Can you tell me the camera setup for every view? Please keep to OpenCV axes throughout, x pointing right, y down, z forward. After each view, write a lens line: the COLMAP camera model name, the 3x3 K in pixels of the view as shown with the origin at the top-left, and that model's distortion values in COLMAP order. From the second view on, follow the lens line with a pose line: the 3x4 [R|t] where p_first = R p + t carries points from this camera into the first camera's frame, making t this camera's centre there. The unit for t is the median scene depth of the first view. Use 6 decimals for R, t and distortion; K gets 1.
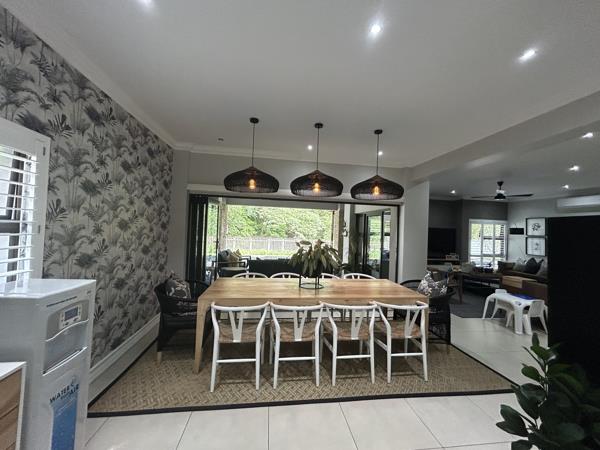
lens RADIAL K [[242.5, 0, 300.0], [0, 242.5, 225.0], [0, 0, 1]] dist [-0.001751, -0.000073]
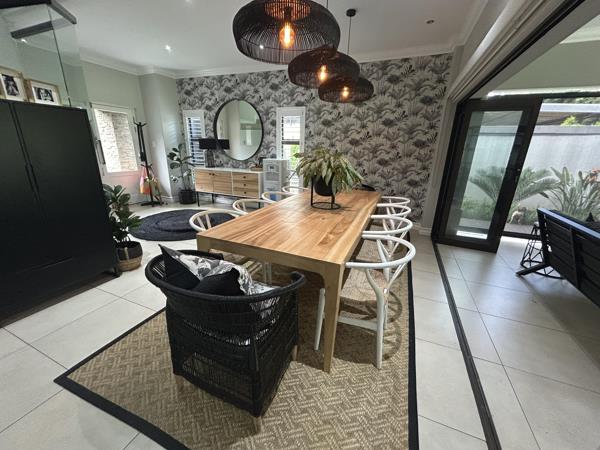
lens RADIAL K [[242.5, 0, 300.0], [0, 242.5, 225.0], [0, 0, 1]] dist [-0.001751, -0.000073]
pose [[-0.504339, 0.213508, -0.836694, 1.352168], [-0.033758, 0.963334, 0.266173, 0.164024], [0.862846, 0.162487, -0.478639, 2.241221]]
